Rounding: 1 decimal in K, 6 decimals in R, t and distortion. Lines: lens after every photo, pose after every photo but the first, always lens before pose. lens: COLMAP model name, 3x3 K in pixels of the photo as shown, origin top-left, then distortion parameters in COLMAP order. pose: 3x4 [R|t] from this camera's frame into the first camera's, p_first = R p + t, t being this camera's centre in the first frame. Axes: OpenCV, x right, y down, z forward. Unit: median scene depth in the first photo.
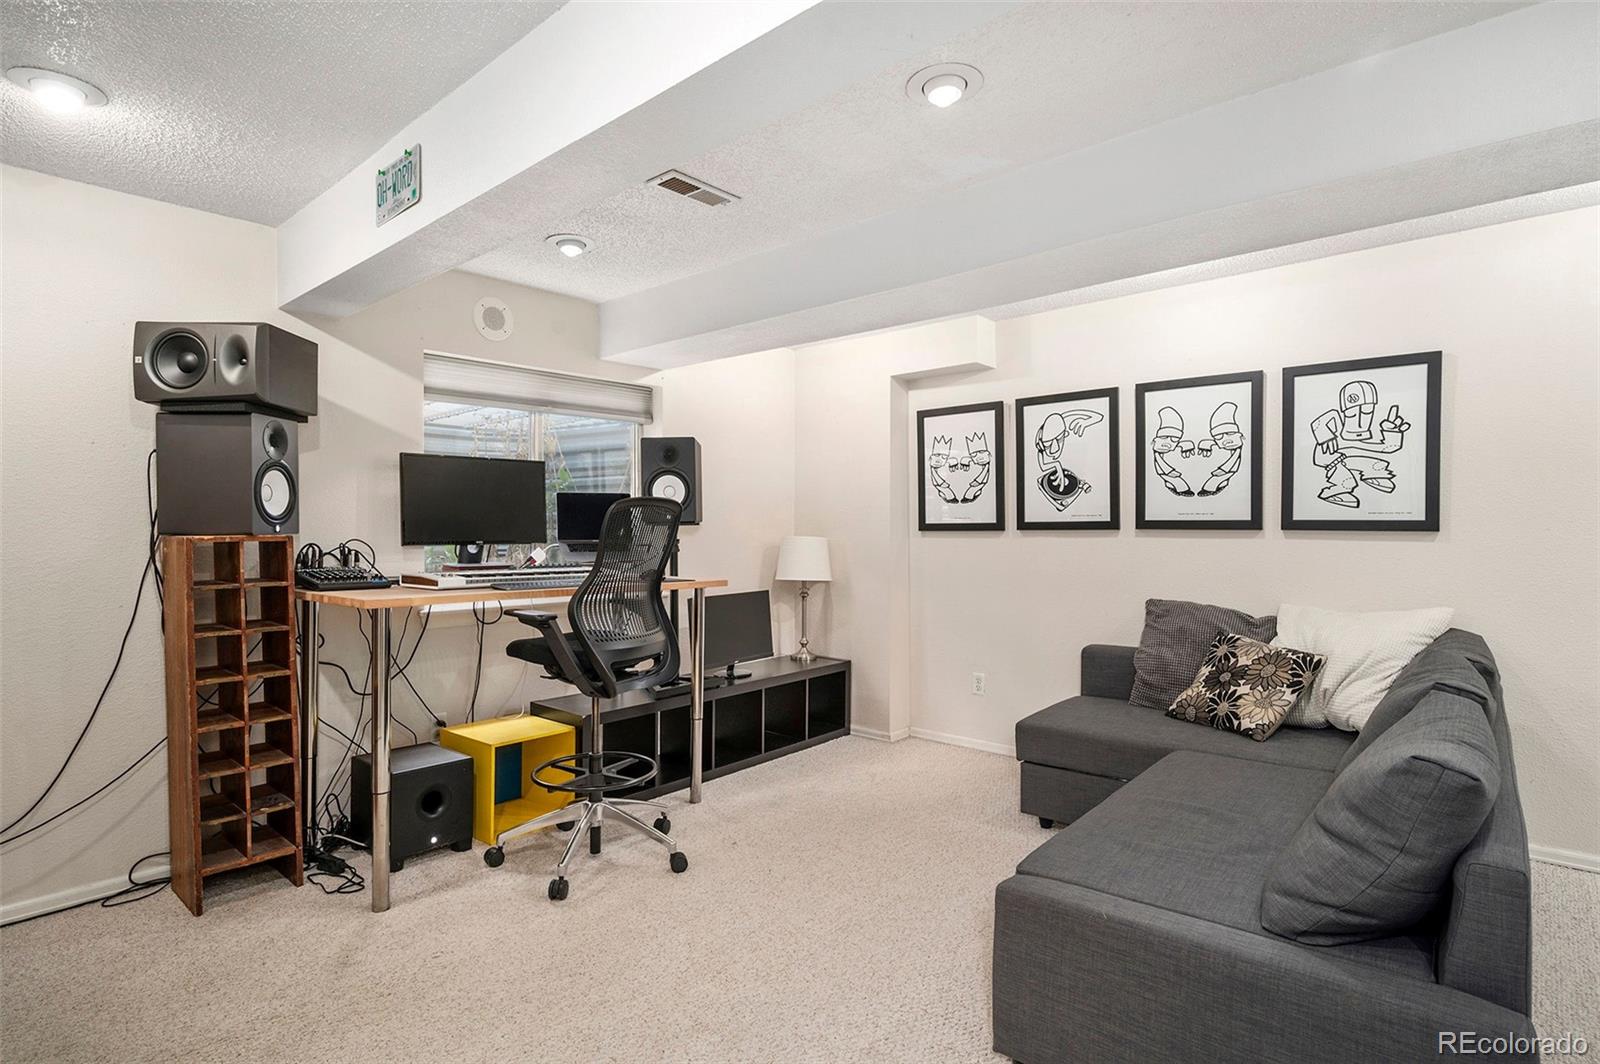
lens RADIAL K [[811.3, 0, 800.0], [0, 811.3, 532.0], [0, 0, 1]] dist [0.001148, 0.000164]
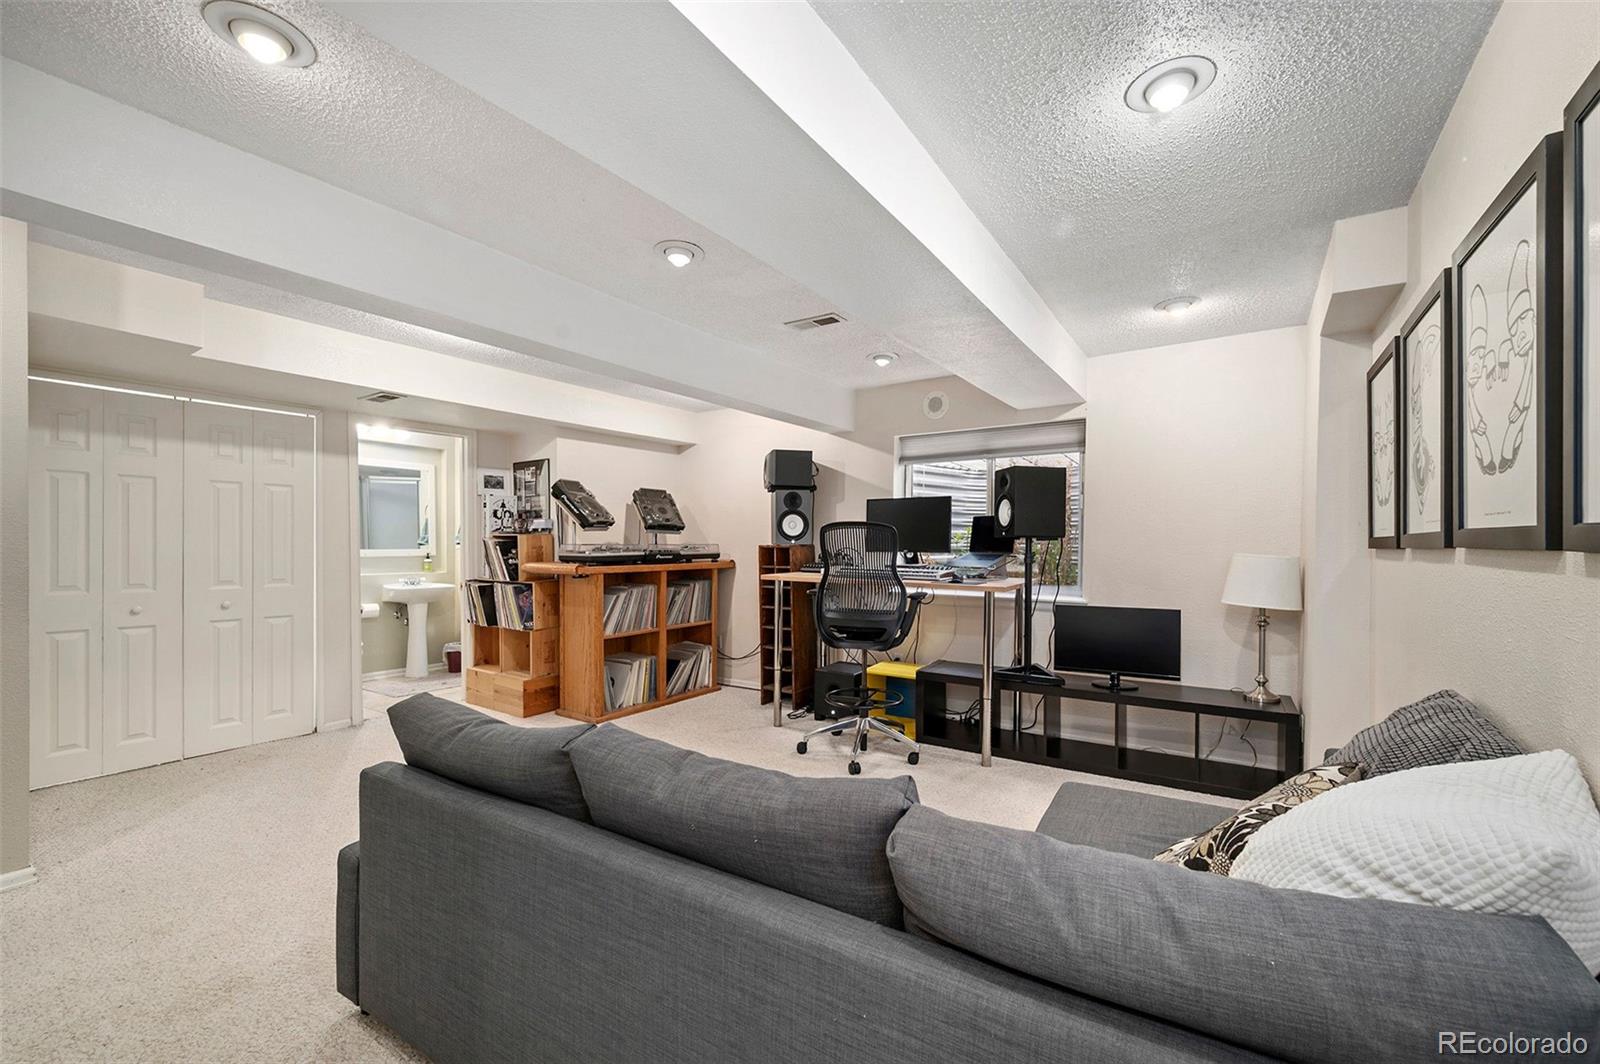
lens RADIAL K [[633.4, 0, 800.0], [0, 633.4, 532.0], [0, 0, 1]] dist [-0.000548, -0.000054]
pose [[0.154403, -0.012776, -0.987925, 0.781197], [-0.009140, 0.999855, -0.014359, -0.003470], [0.987966, 0.011247, 0.154264, 0.582591]]
